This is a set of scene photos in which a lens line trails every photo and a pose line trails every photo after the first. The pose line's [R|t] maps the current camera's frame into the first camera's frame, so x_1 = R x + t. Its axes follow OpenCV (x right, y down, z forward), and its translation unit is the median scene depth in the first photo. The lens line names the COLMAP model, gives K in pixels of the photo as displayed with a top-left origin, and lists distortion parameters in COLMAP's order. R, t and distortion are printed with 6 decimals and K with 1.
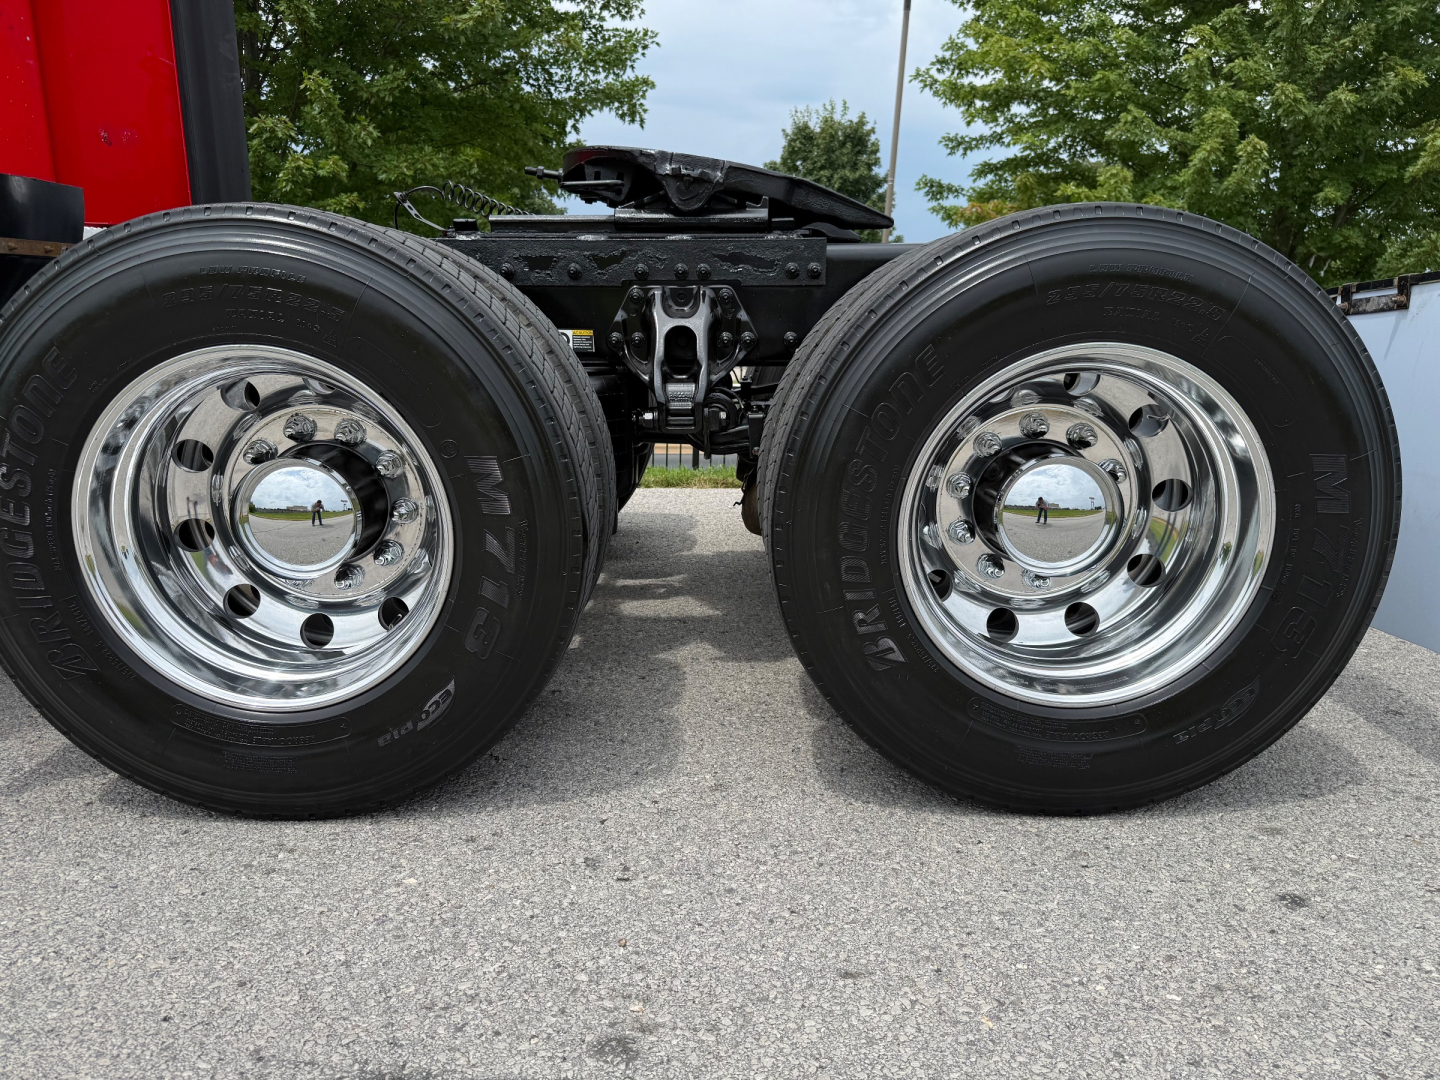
lens RADIAL K [[1033.3, 0, 711.5], [0, 1033.3, 561.4], [0, 0, 1]] dist [0.011785, -0.024151]
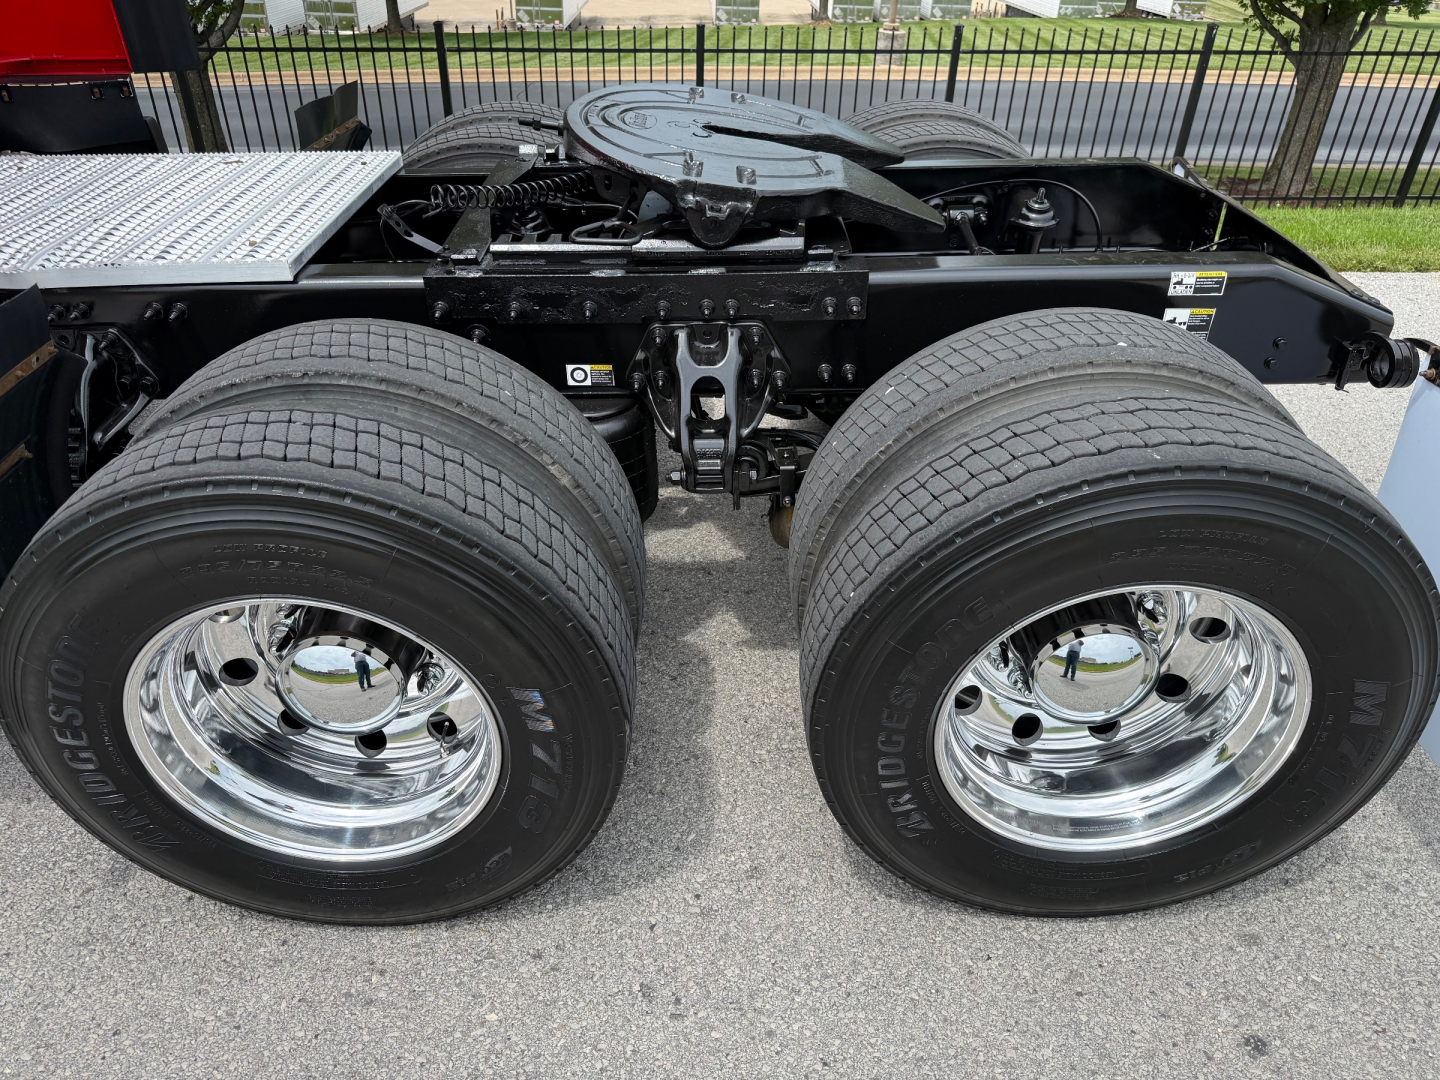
lens RADIAL K [[1029.1, 0, 708.1], [0, 1029.1, 561.8], [0, 0, 1]] dist [-0.007467, -0.003619]
pose [[0.999883, -0.013063, -0.008012, -0.029388], [0.015080, 0.931816, 0.362618, -0.494678], [0.002729, -0.362696, 0.931904, 0.101769]]
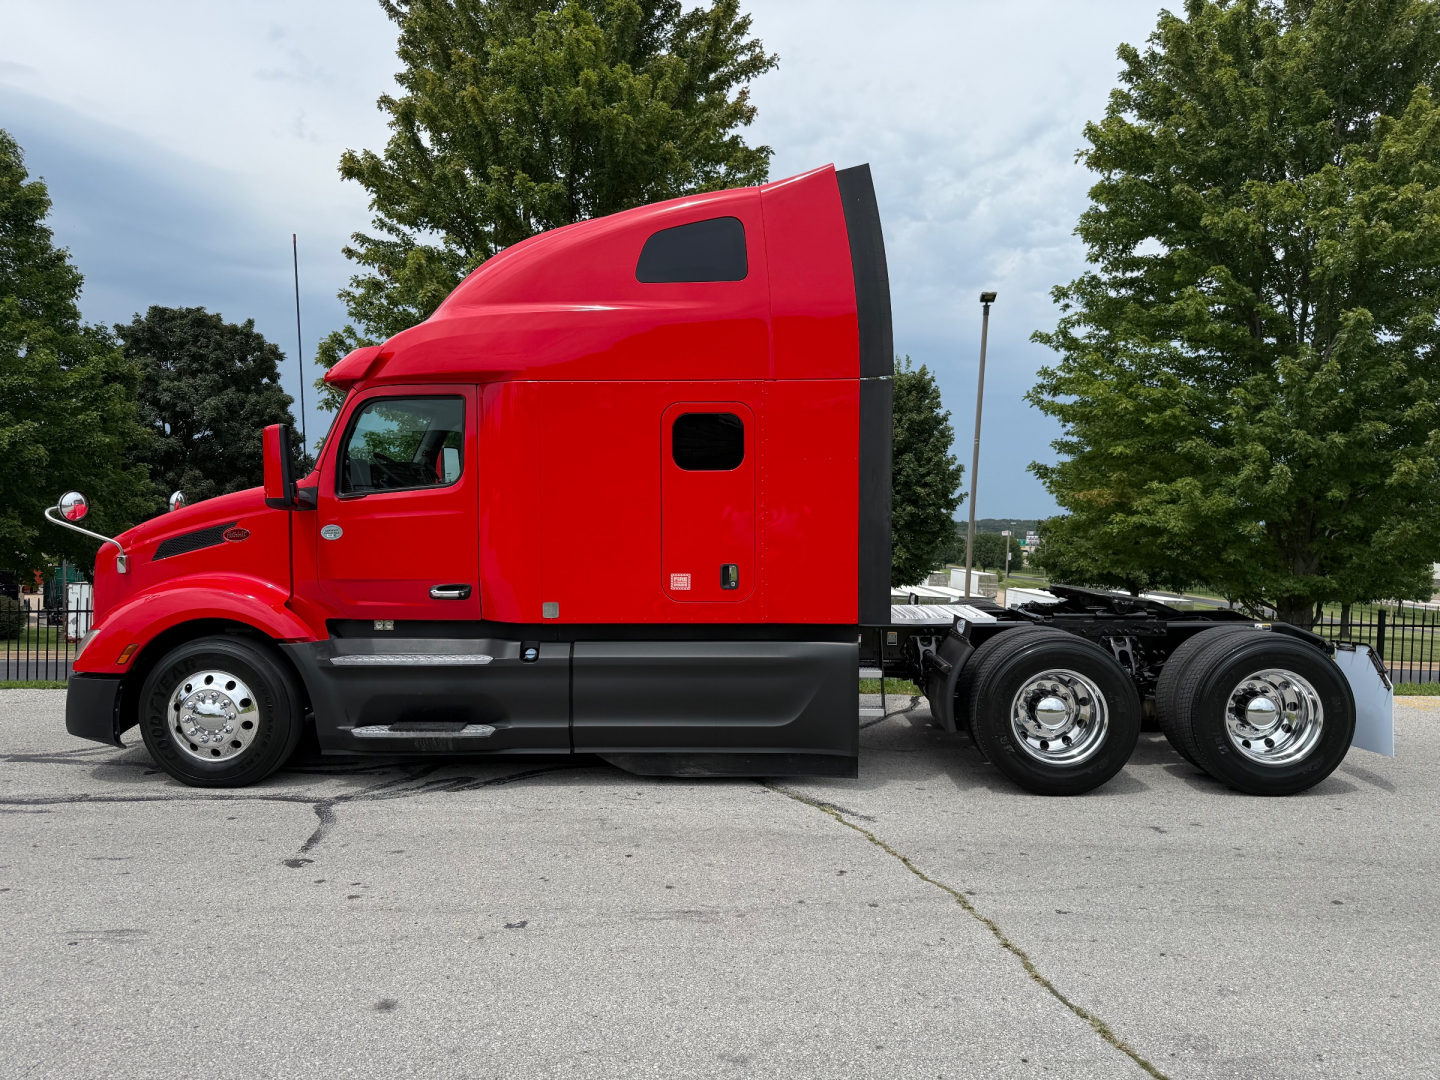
lens RADIAL K [[1094.9, 0, 680.8], [0, 1094.9, 547.2], [0, 0, 1]] dist [-0.004628, -0.031310]
pose [[0.999579, -0.005980, -0.028400, -1.519275], [0.000263, 0.980371, -0.197161, 0.135269], [0.029021, 0.197071, 0.979960, -2.781083]]
